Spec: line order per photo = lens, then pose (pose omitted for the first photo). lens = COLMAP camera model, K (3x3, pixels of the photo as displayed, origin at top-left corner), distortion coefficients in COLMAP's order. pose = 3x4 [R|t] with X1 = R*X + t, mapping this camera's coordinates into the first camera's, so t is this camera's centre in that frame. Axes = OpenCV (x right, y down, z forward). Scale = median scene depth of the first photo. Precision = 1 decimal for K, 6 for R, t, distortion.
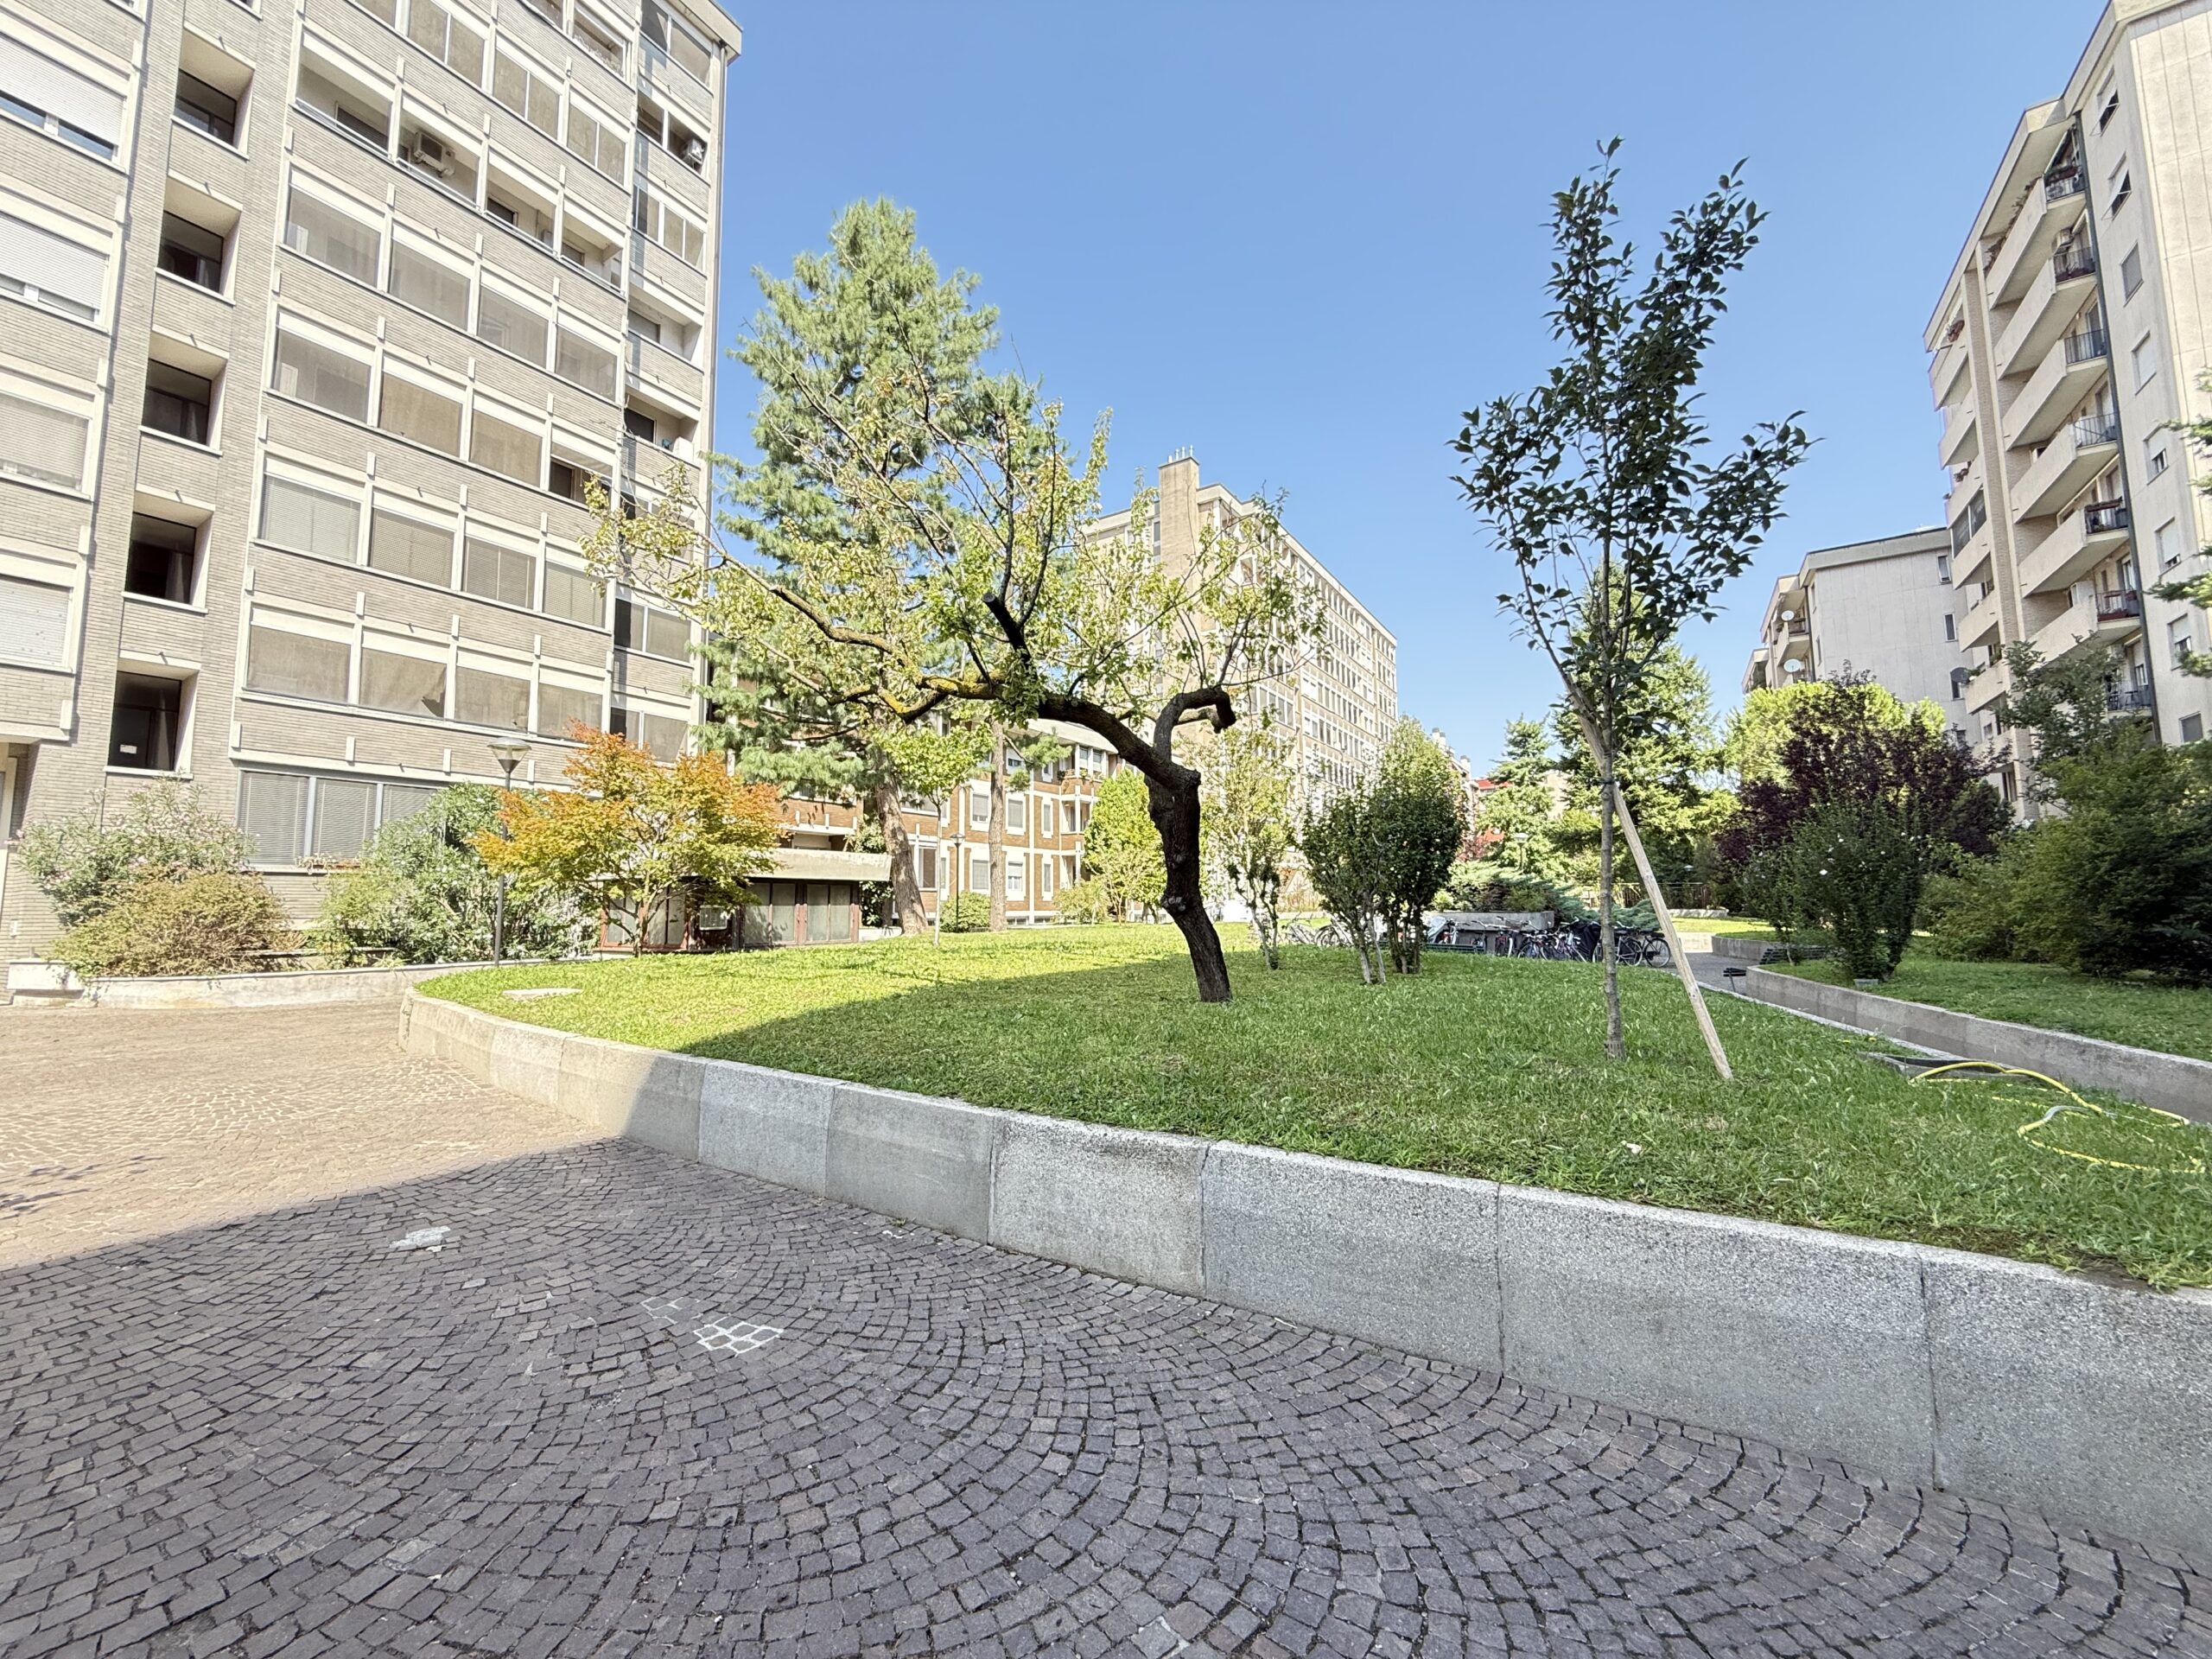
lens RADIAL K [[880.0, 0, 1101.6], [0, 880.0, 824.6], [0, 0, 1]] dist [-0.001526, 0.000341]
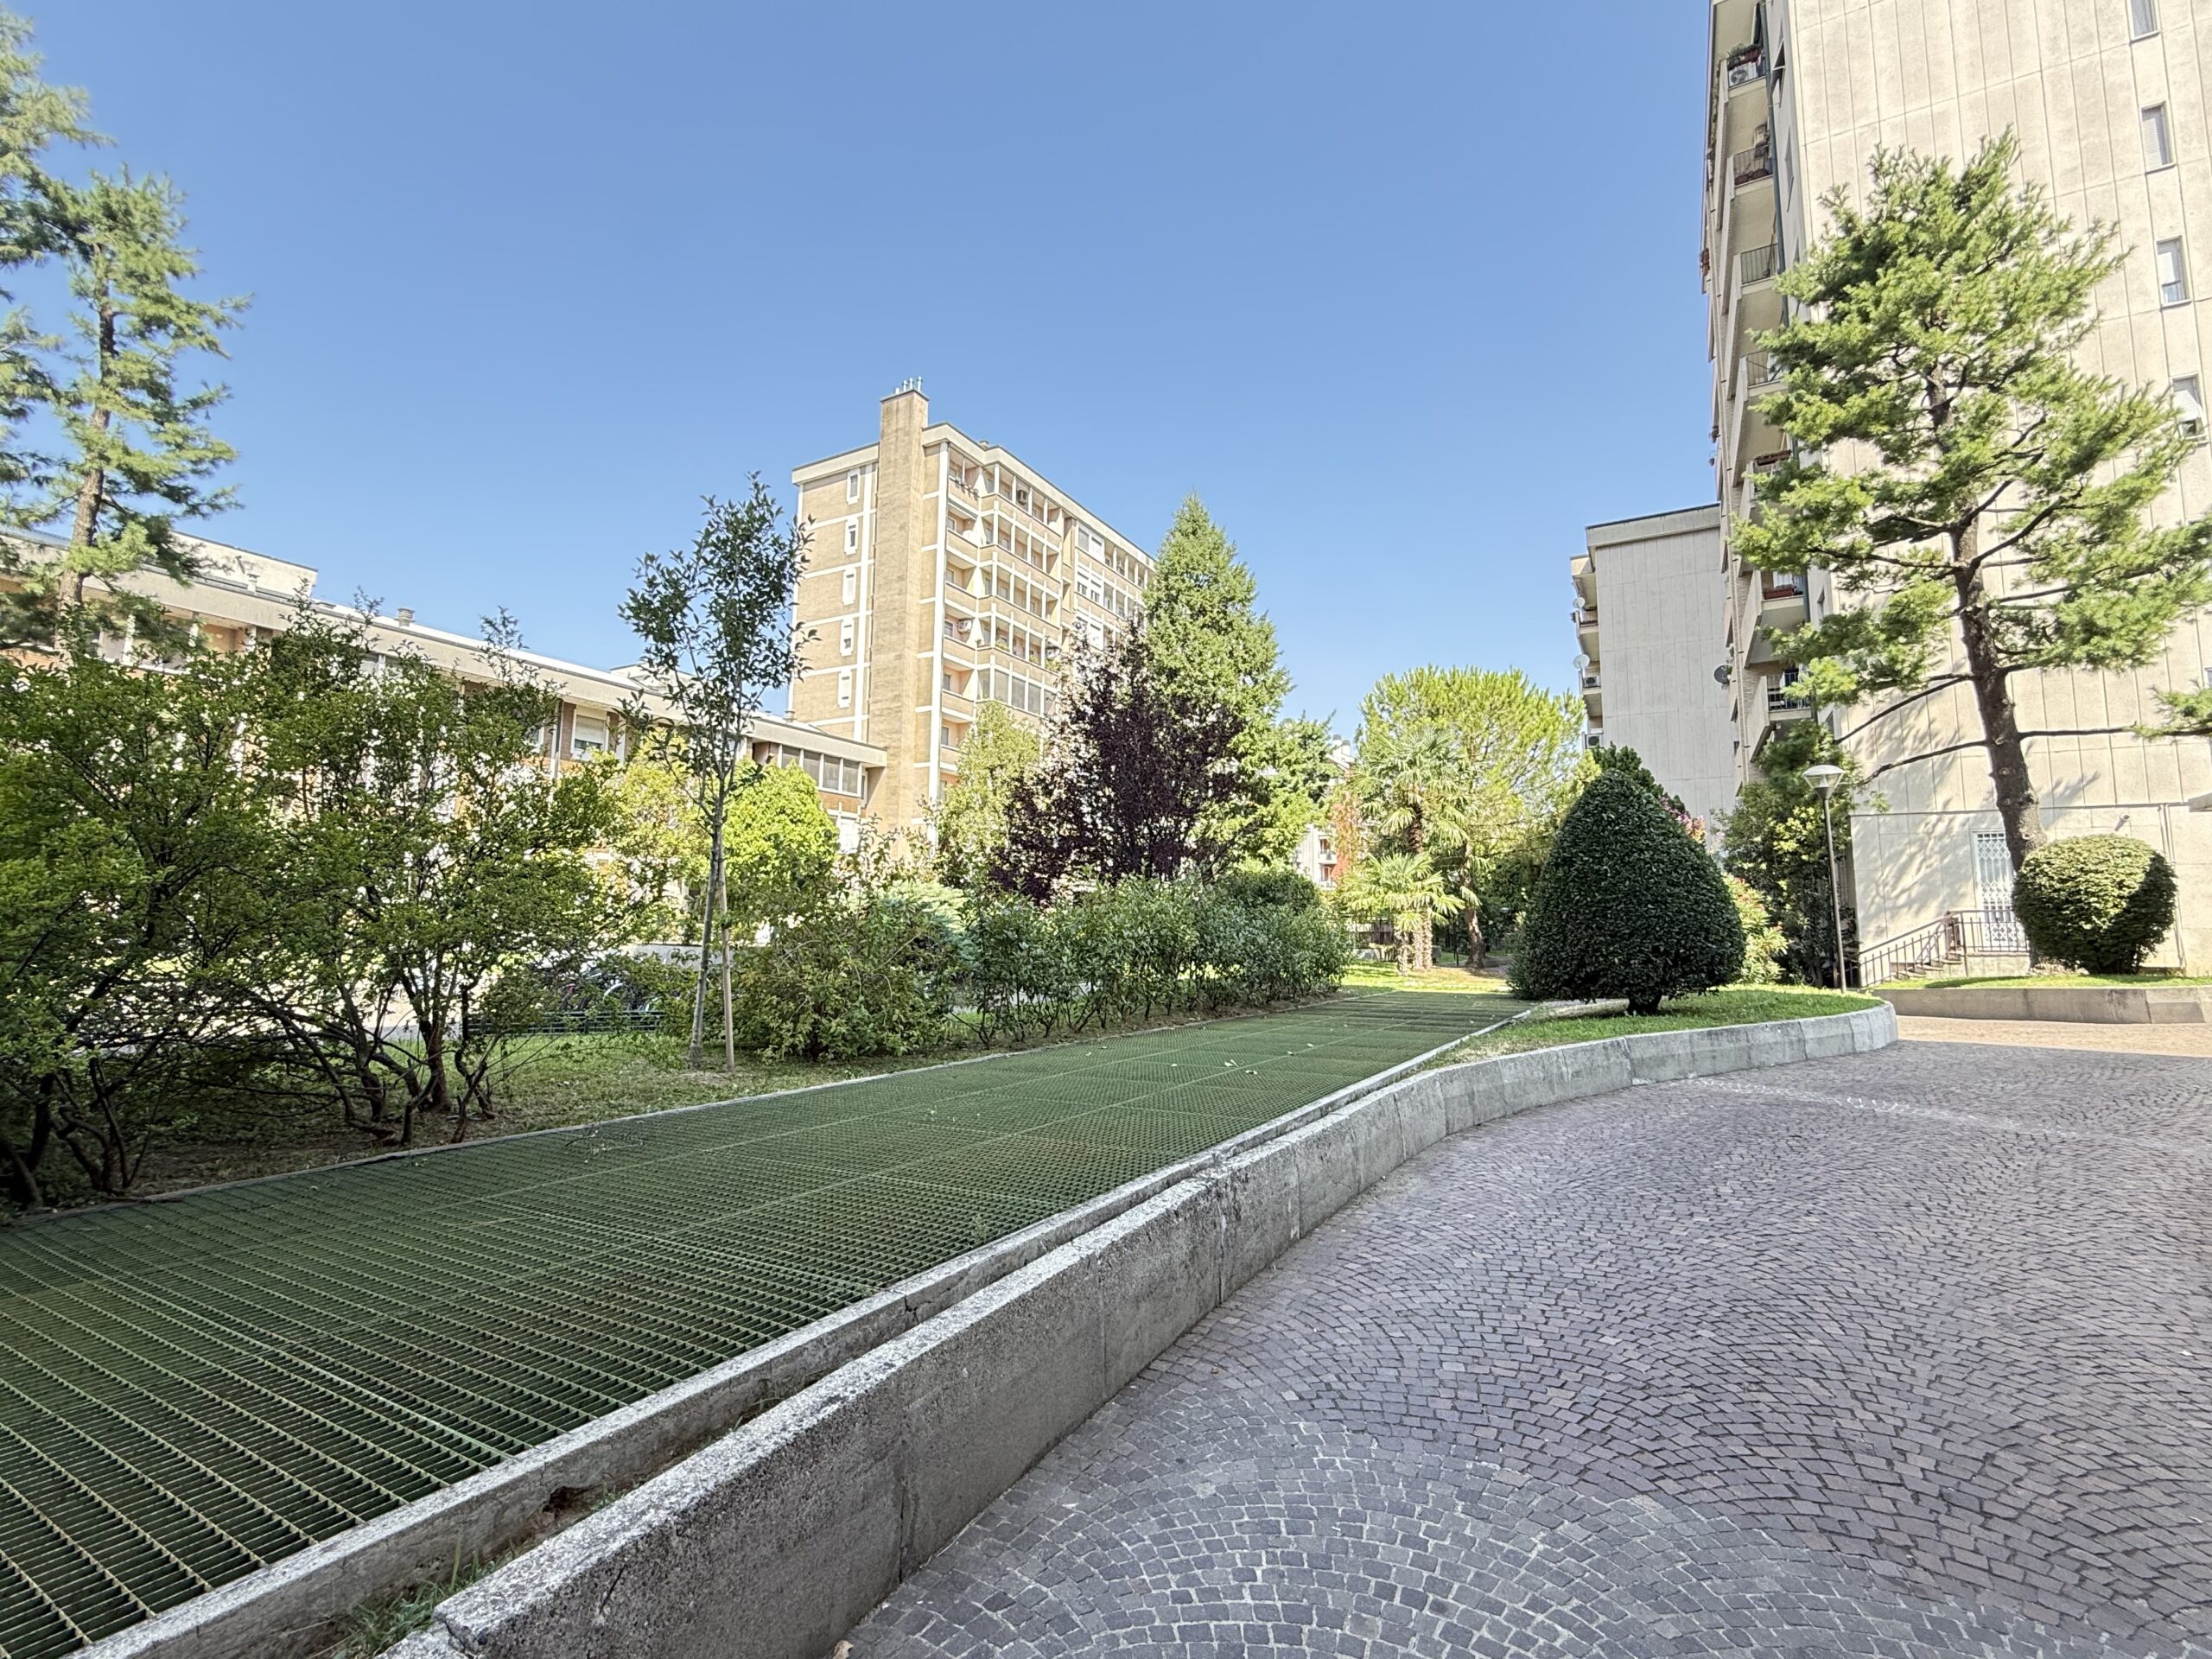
lens RADIAL K [[991.9, 0, 1114.9], [0, 991.9, 824.5], [0, 0, 1]] dist [0.001078, 0.000002]
pose [[0.997966, 0.025185, 0.058558, 0.744794], [-0.024123, 0.999533, -0.018772, 0.014520], [-0.059004, 0.017322, 0.998107, 0.192542]]
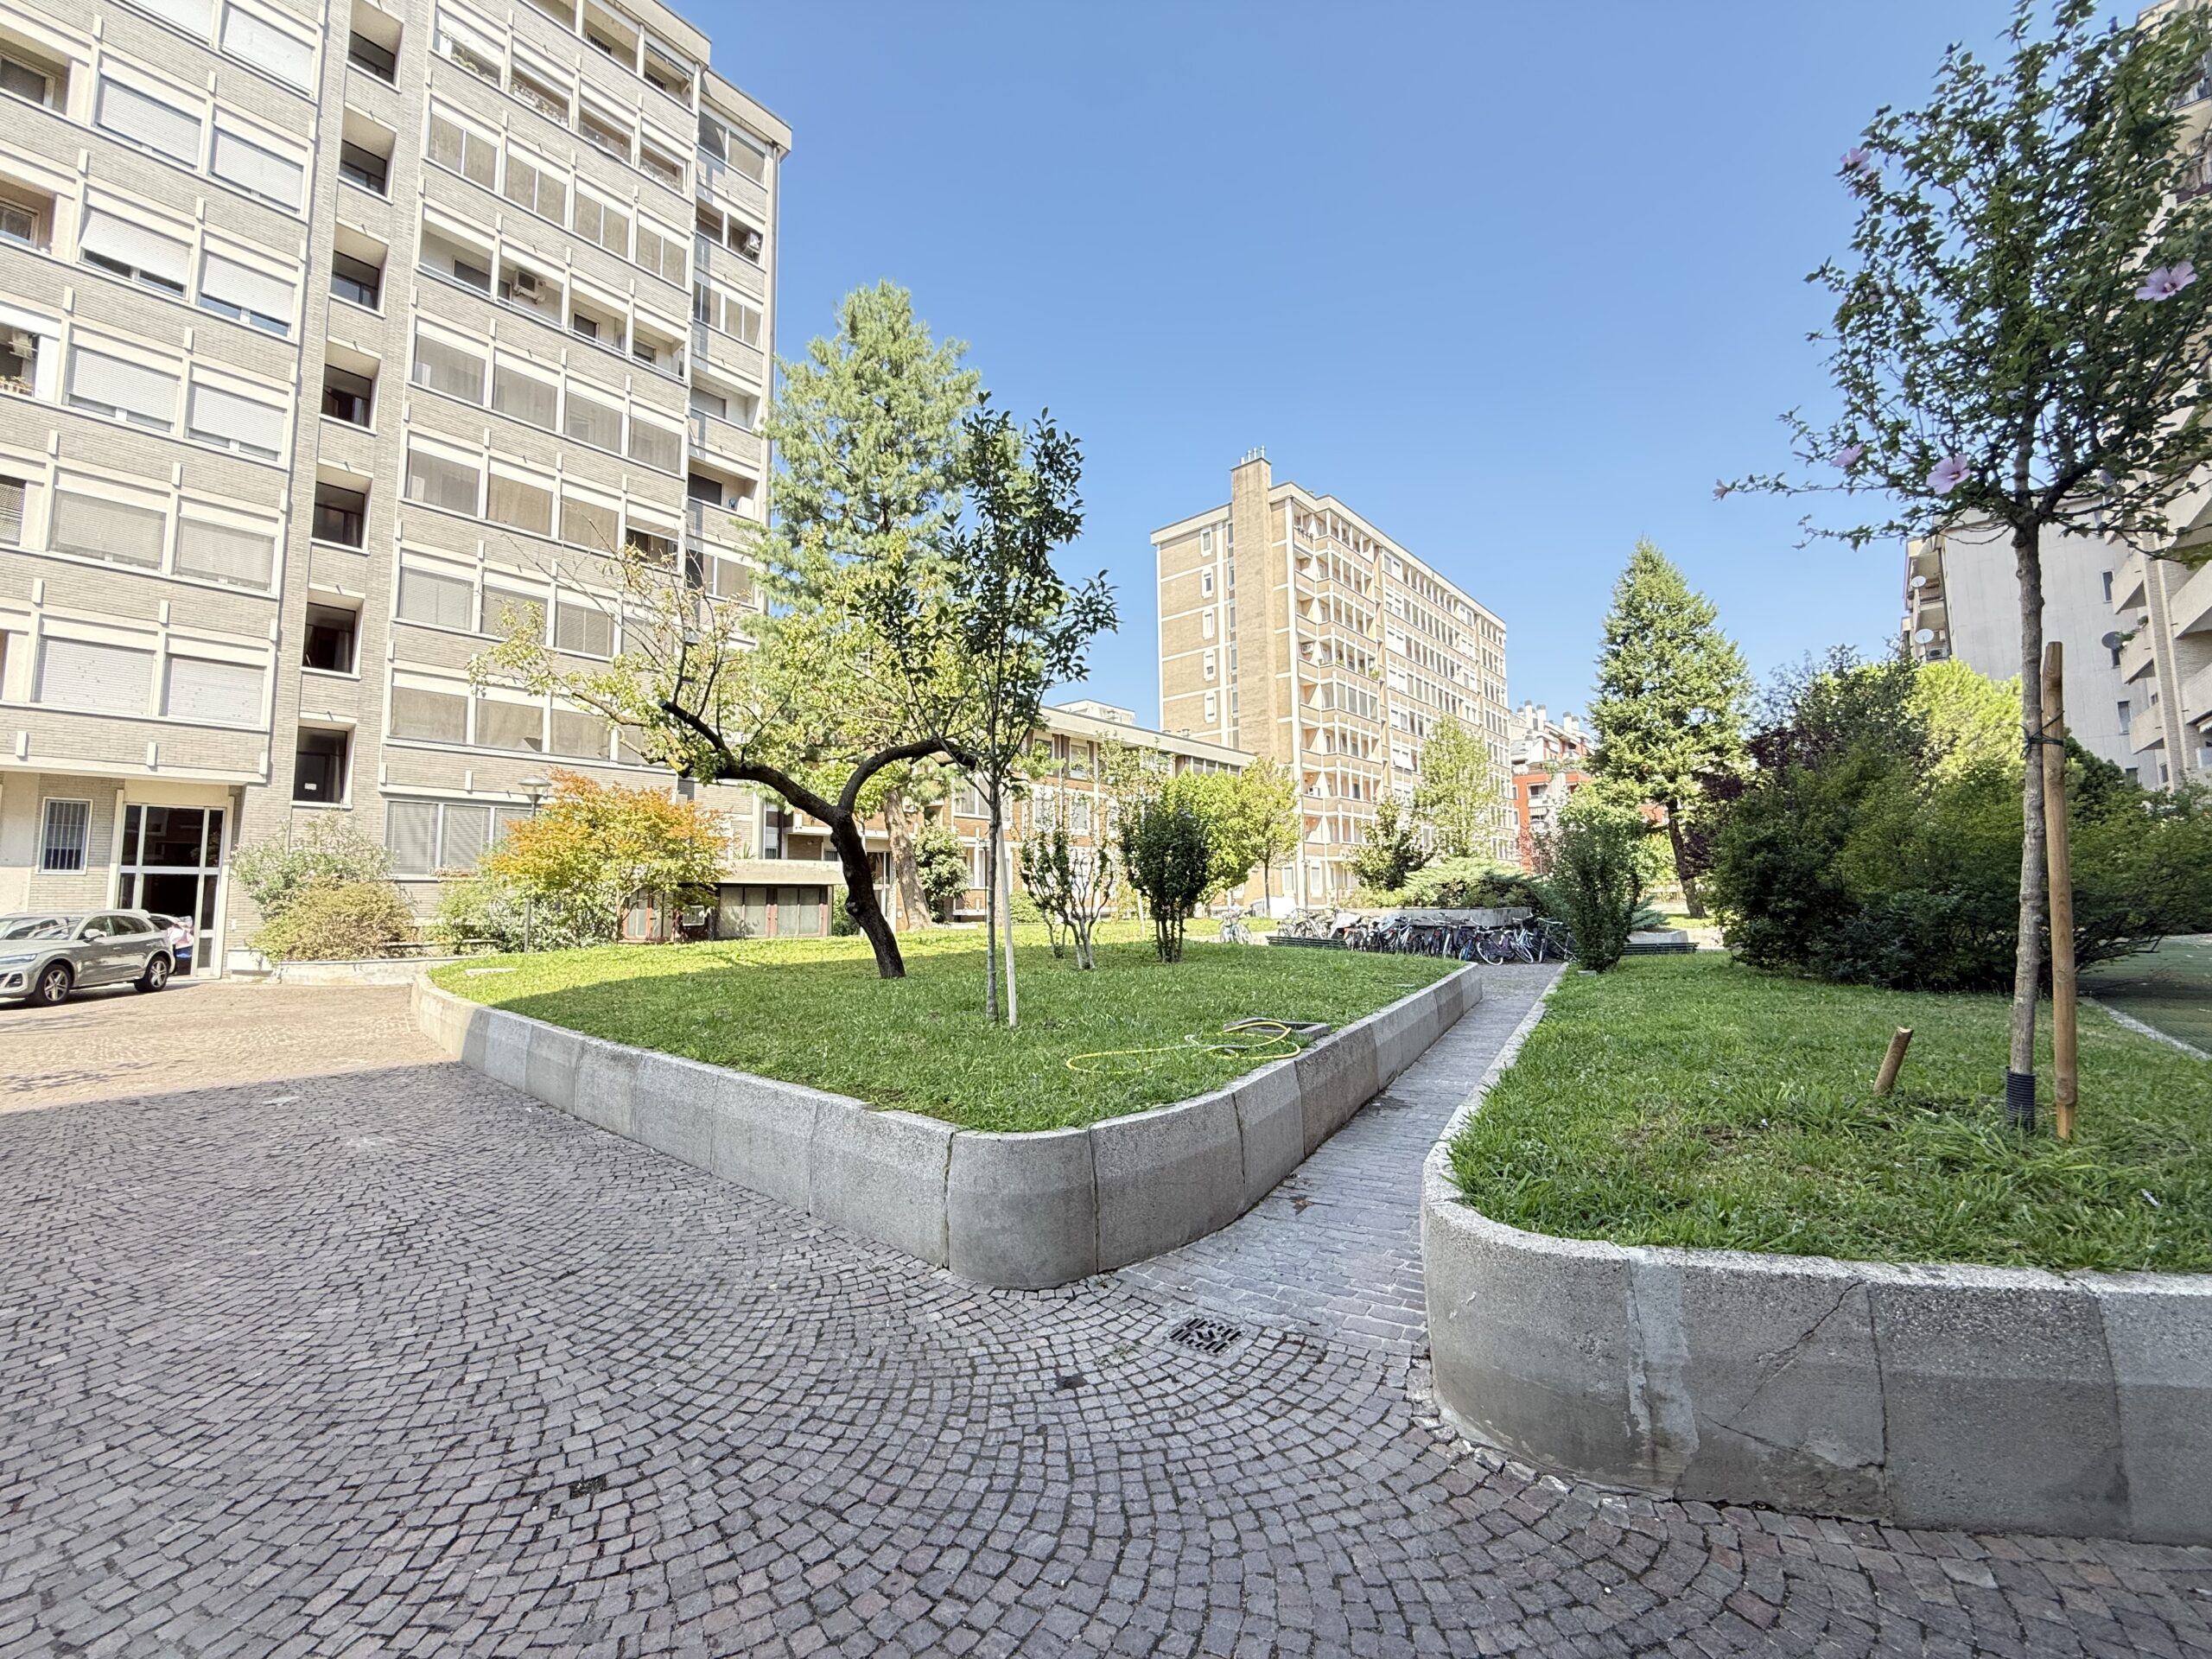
lens RADIAL K [[880.0, 0, 1103.1], [0, 880.0, 825.6], [0, 0, 1]] dist [-0.001526, 0.000341]
pose [[0.988125, -0.017483, -0.152654, 0.207533], [0.018405, 0.999820, 0.004627, -0.010687], [0.152546, -0.007382, 0.988269, -0.088689]]
